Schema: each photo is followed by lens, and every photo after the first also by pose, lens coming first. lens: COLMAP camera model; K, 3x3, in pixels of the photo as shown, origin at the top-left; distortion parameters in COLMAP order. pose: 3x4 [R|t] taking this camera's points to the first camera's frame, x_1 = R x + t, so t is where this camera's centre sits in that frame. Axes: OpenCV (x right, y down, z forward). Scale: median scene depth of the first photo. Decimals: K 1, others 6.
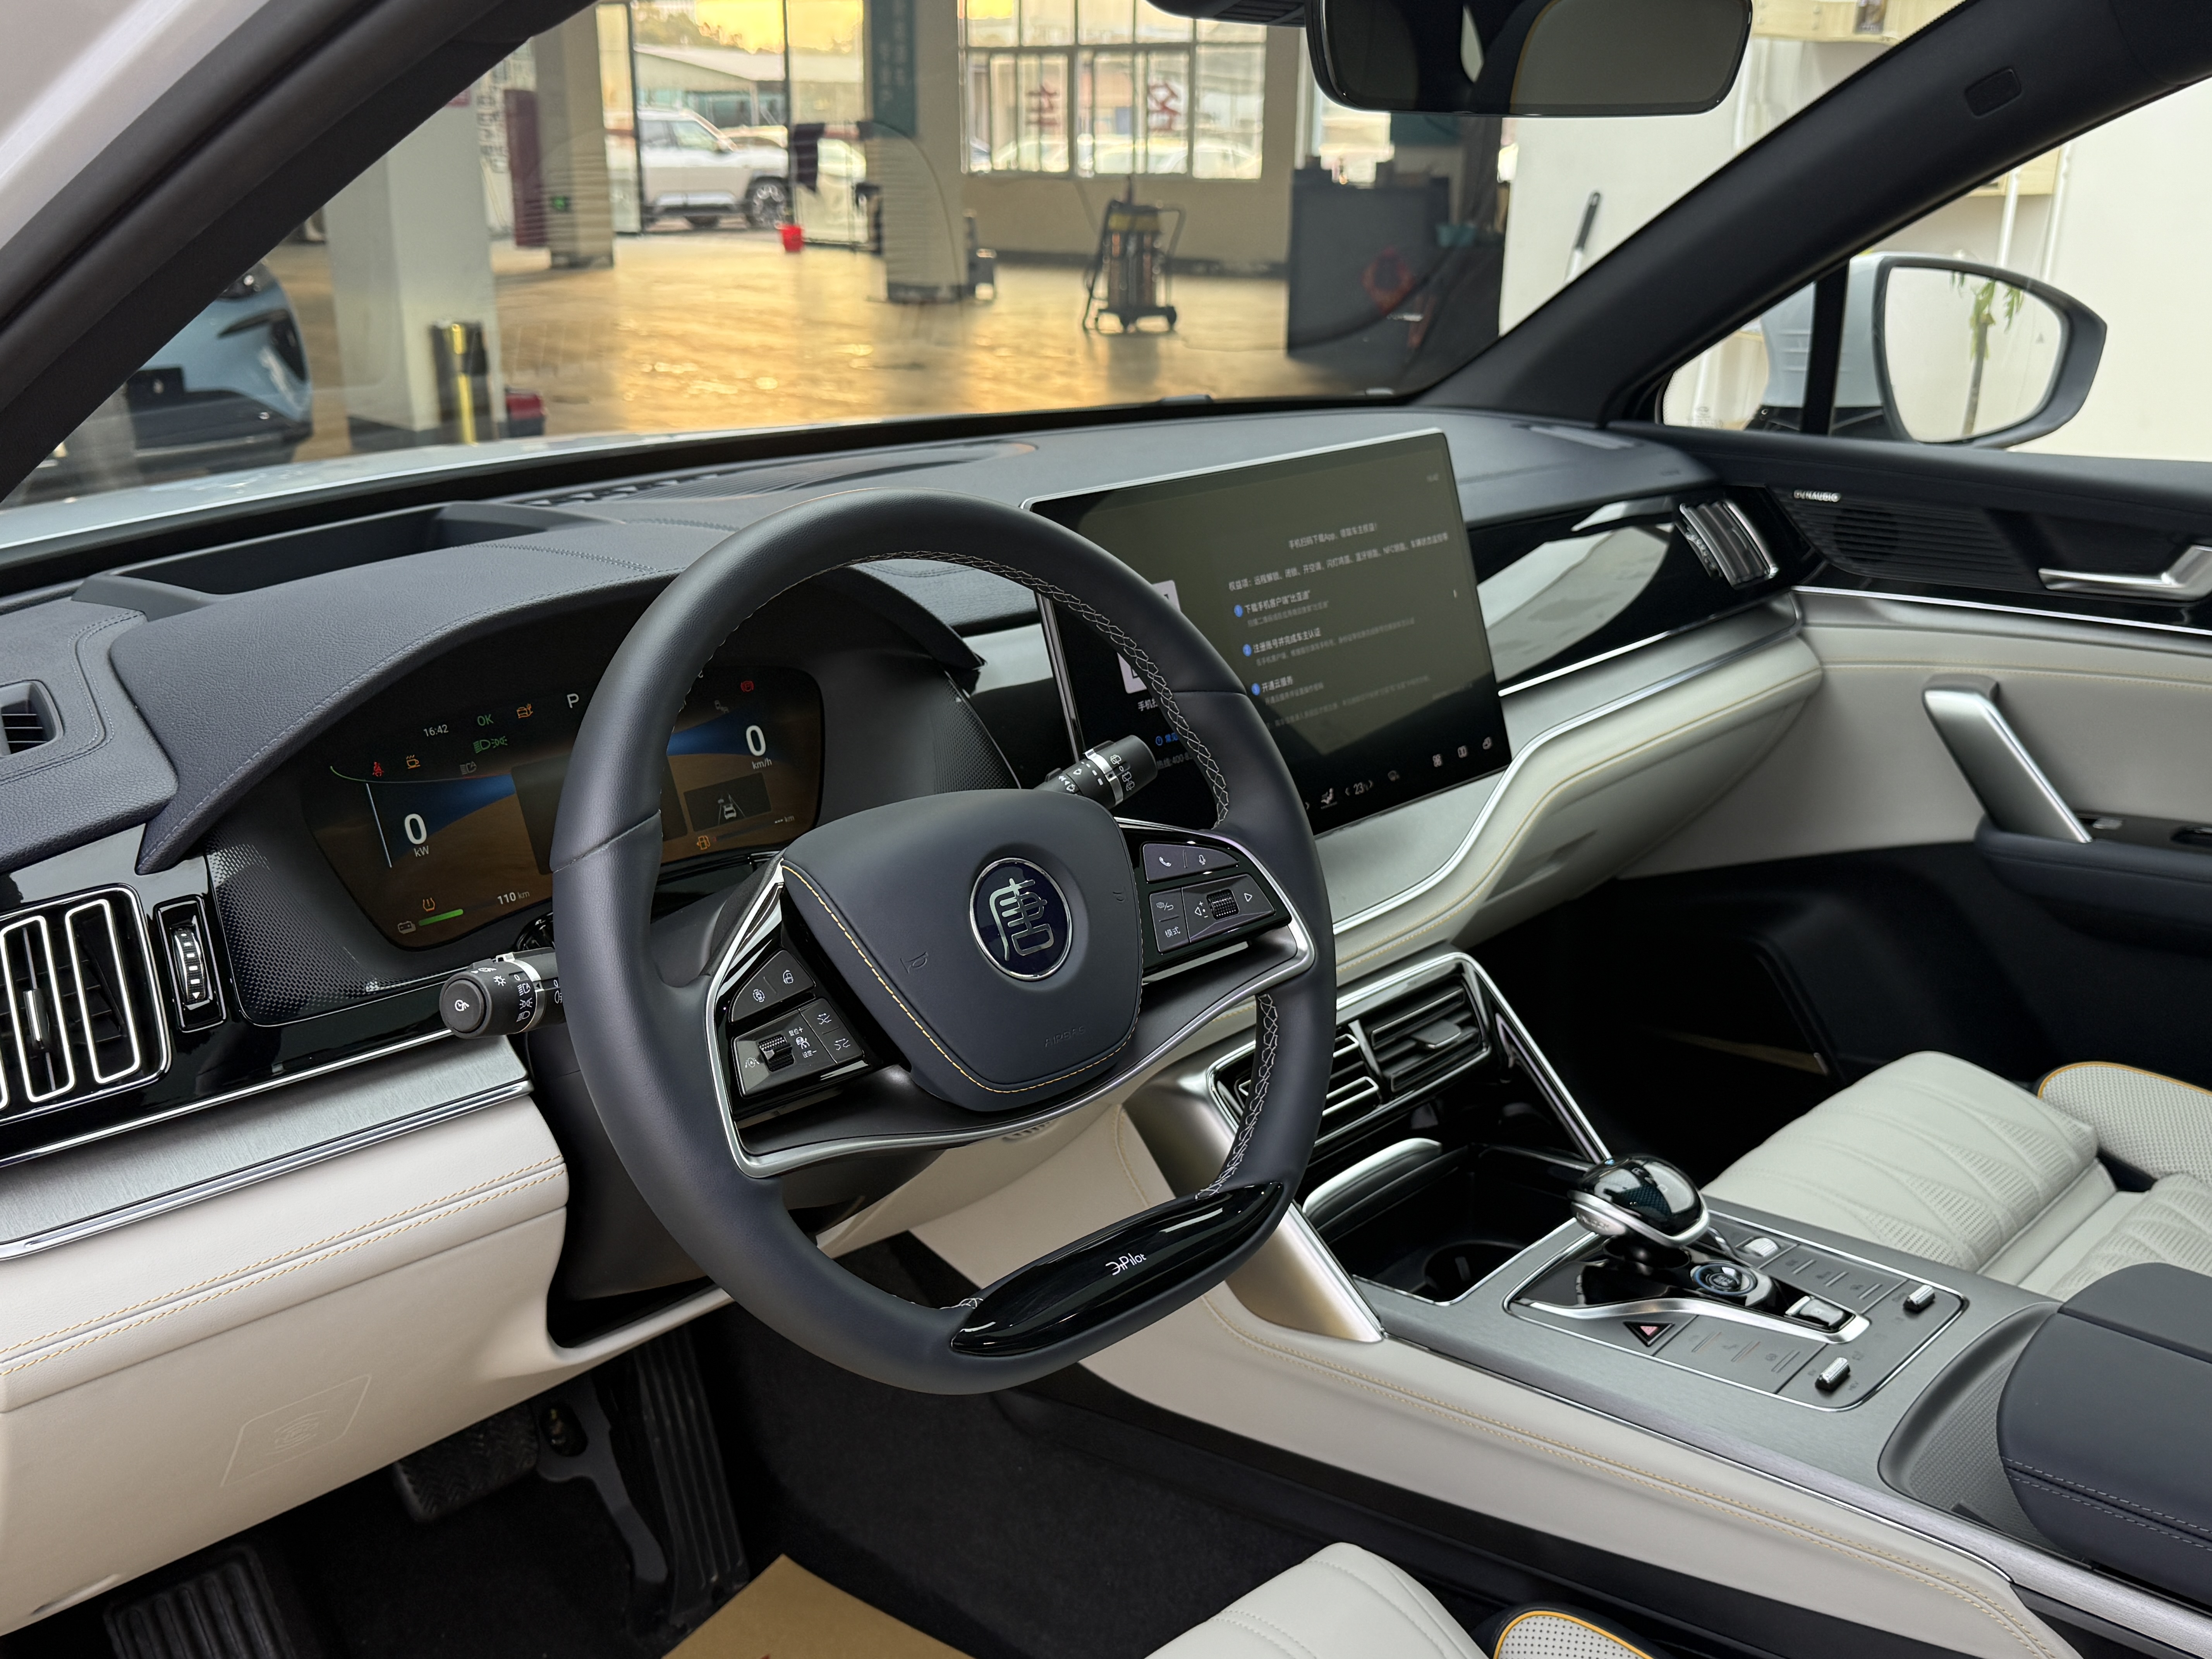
lens RADIAL K [[2103.8, 0, 1099.4], [0, 2103.8, 866.3], [0, 0, 1]] dist [0.024829, 0.000000]
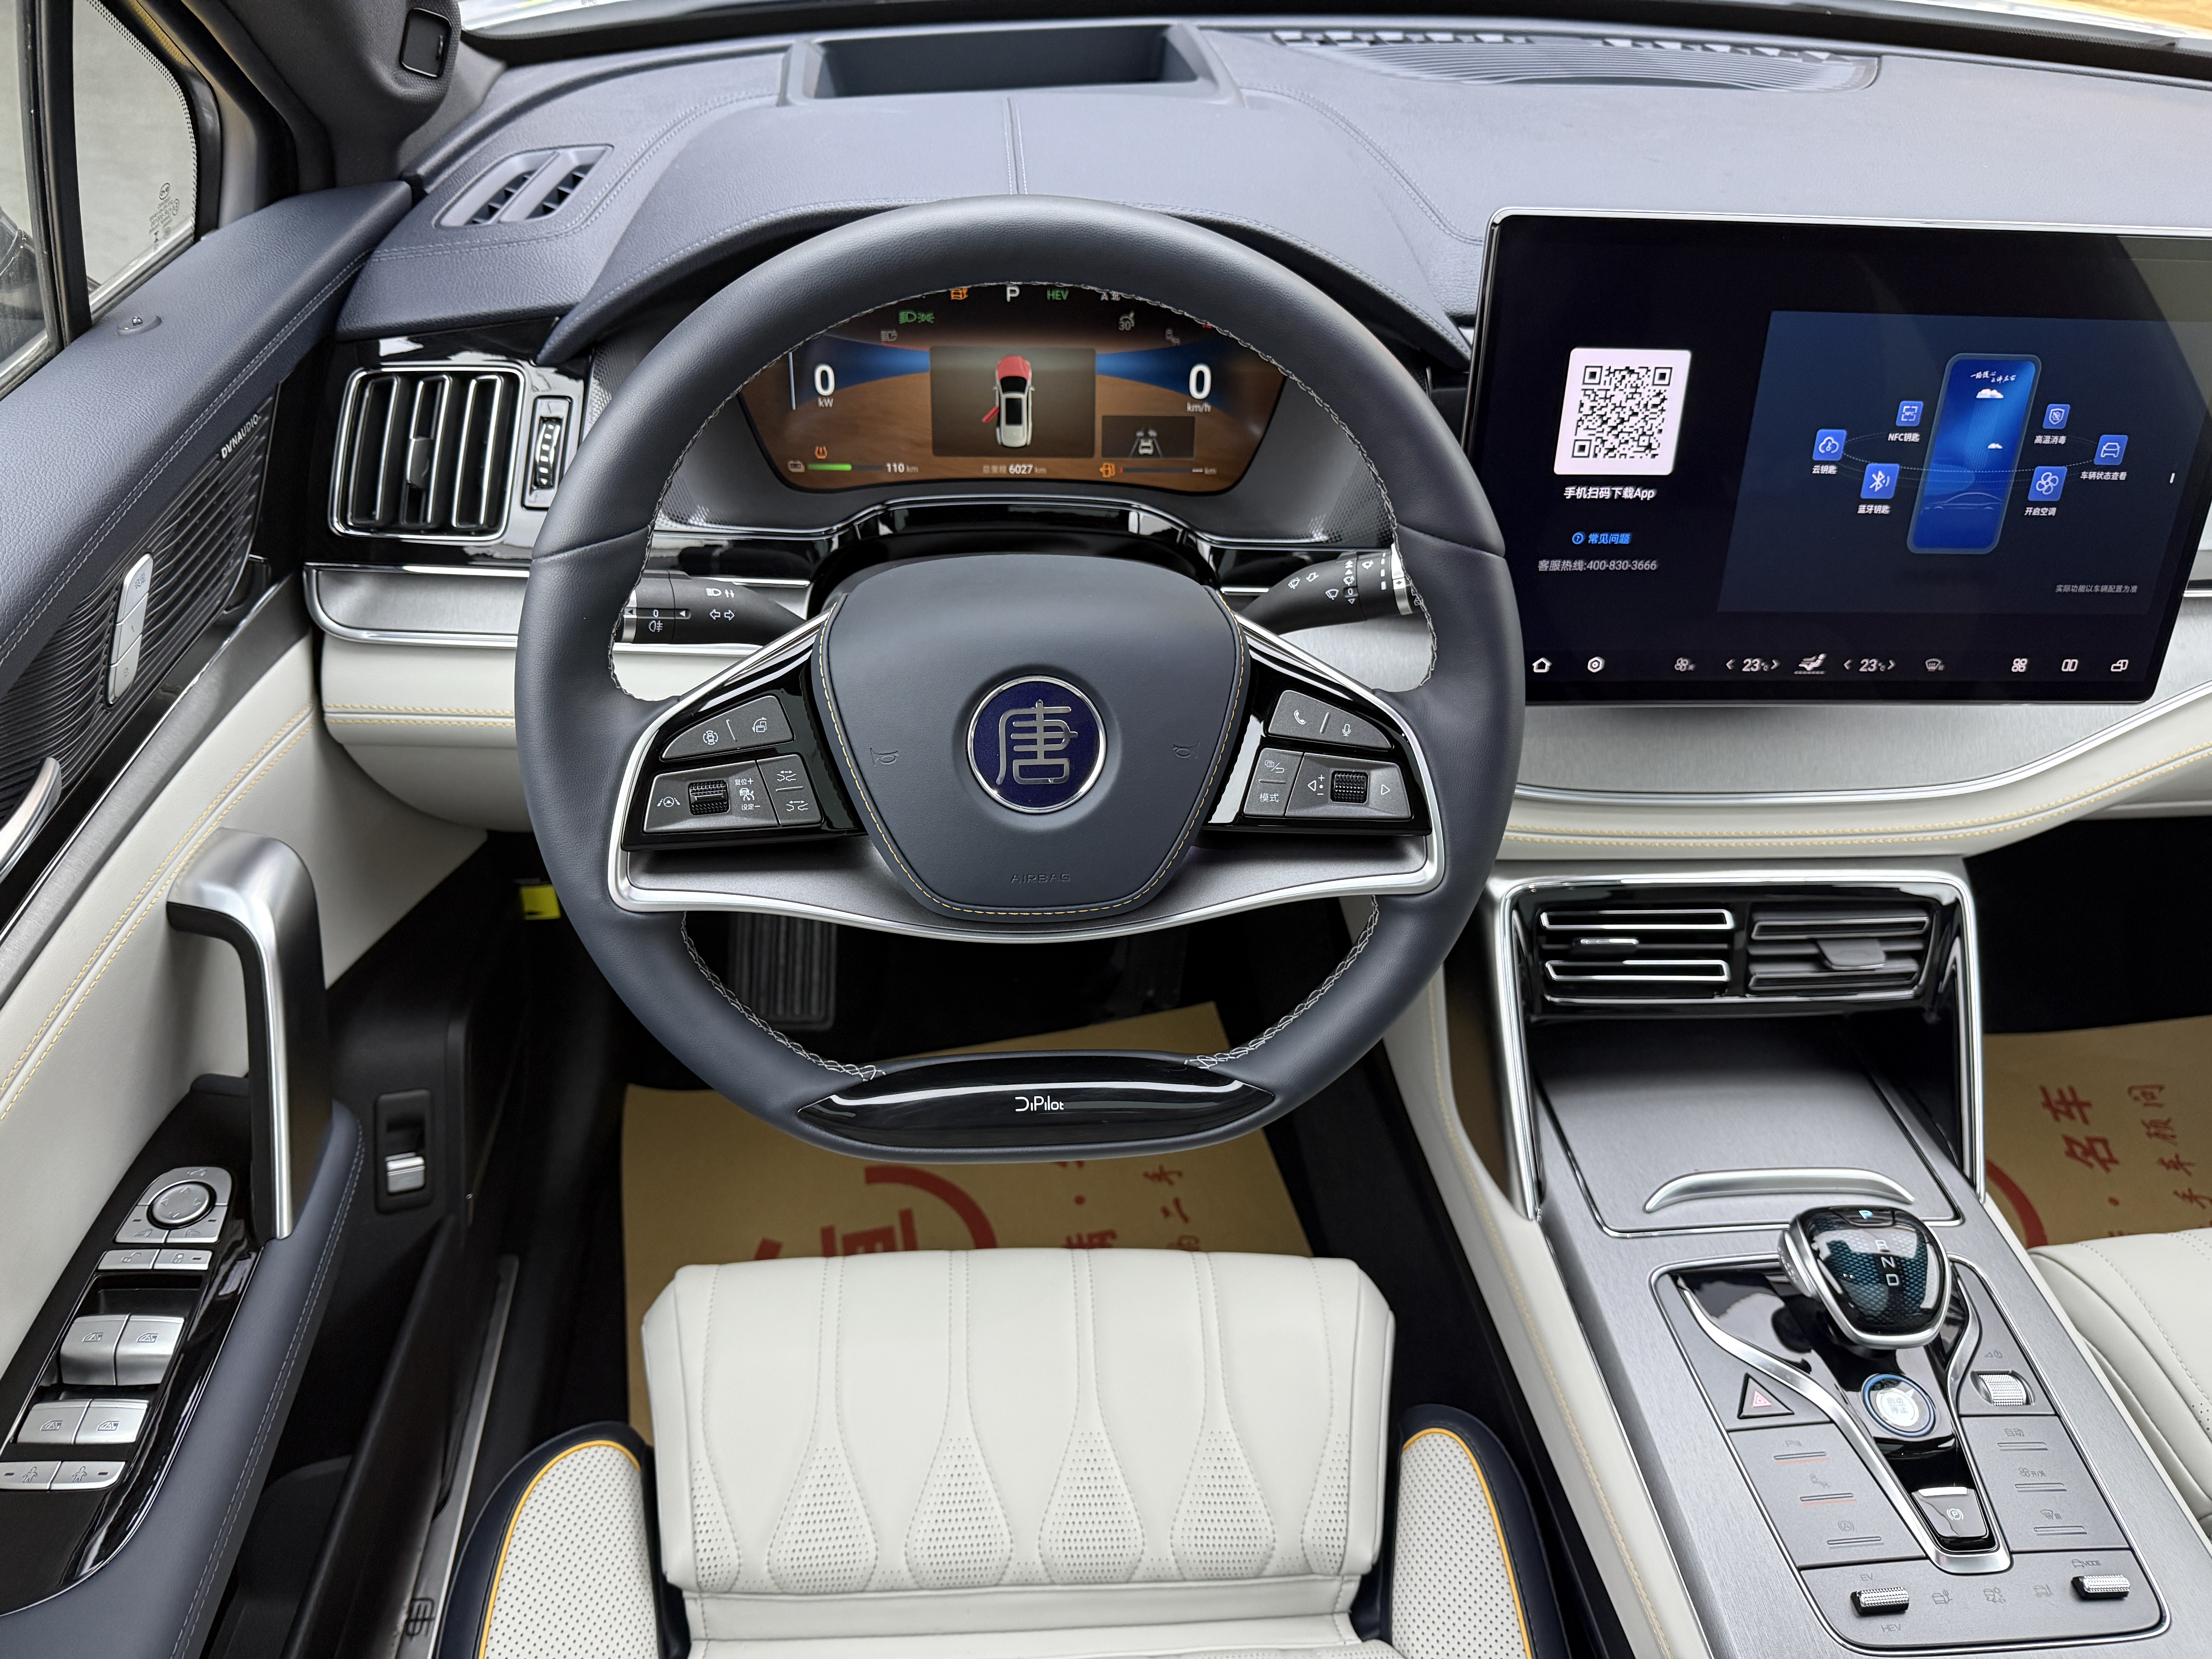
lens RADIAL K [[1563.8, 0, 1095.1], [0, 1563.8, 876.2], [0, 0, 1]] dist [0.020243, -0.060075]
pose [[0.738226, 0.481631, -0.472285, 0.155813], [-0.262471, 0.850064, 0.456618, -0.113406], [0.621394, -0.213126, 0.753954, 0.234116]]
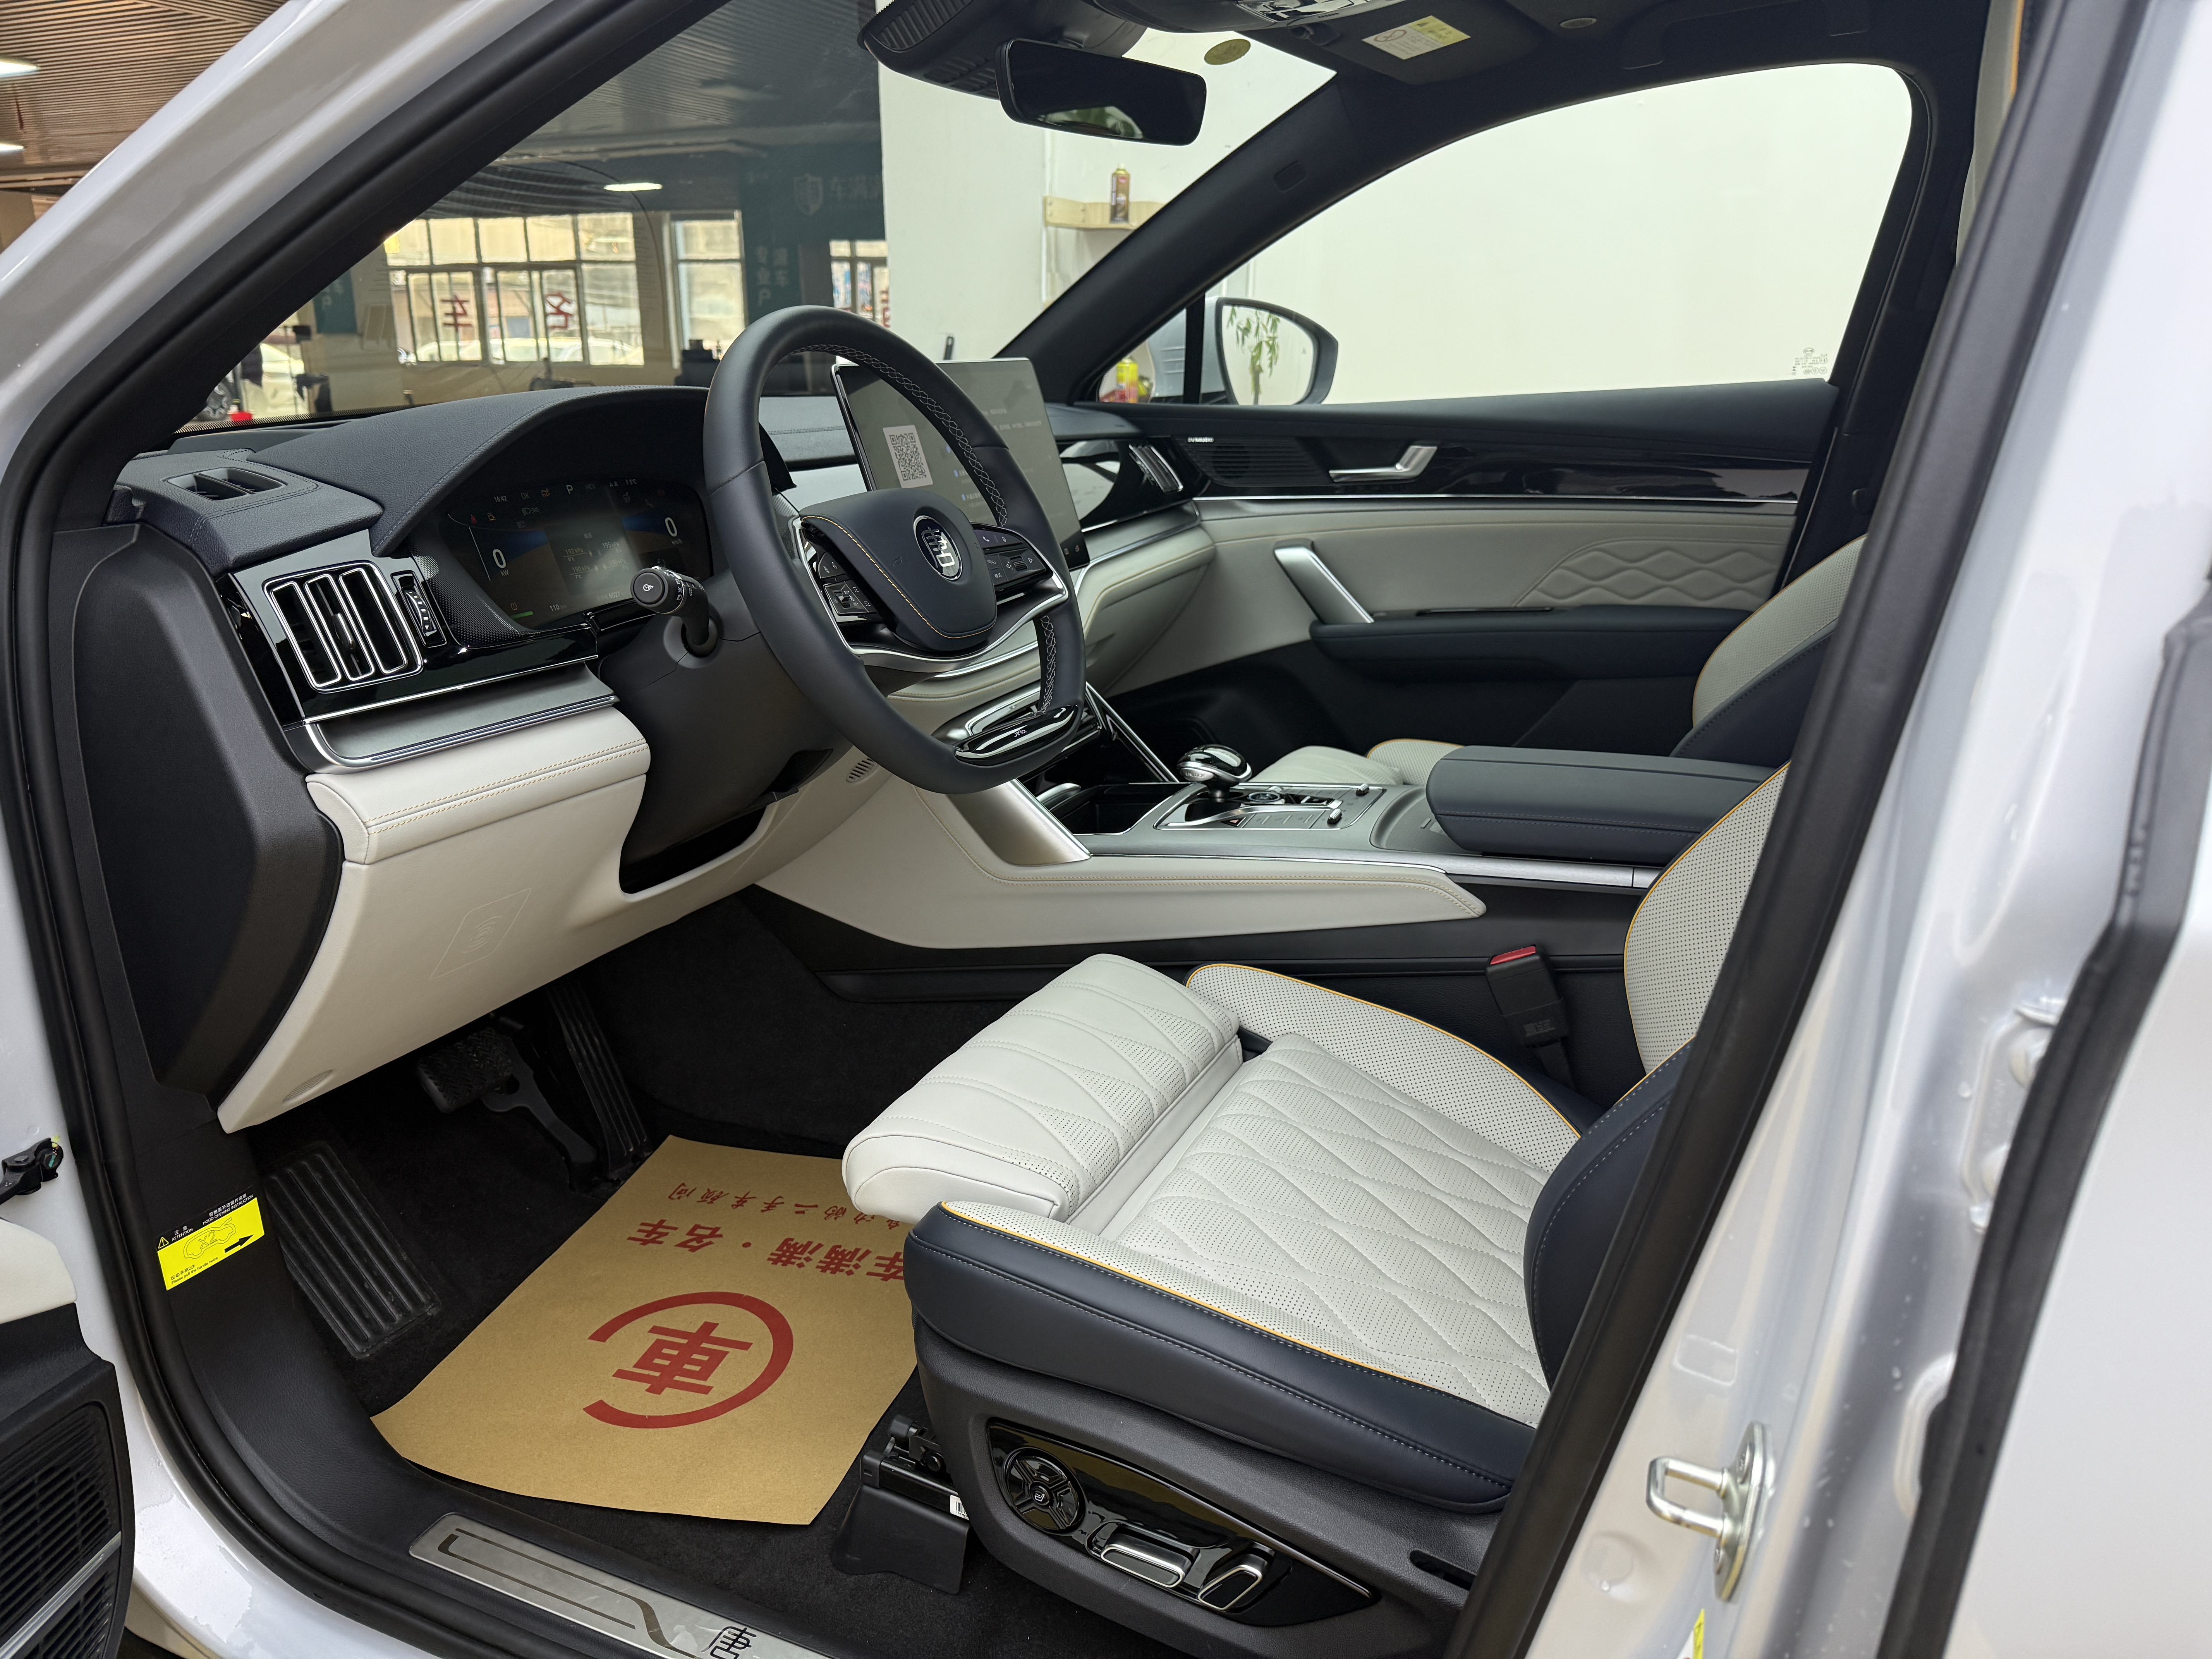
lens RADIAL K [[1563.8, 0, 1123.0], [0, 1563.8, 839.7], [0, 0, 1]] dist [0.020243, -0.060075]
pose [[0.936084, -0.111213, 0.333733, -0.165849], [0.118226, 0.992986, -0.000709, 0.133829], [-0.331313, 0.040120, 0.942667, -0.129093]]
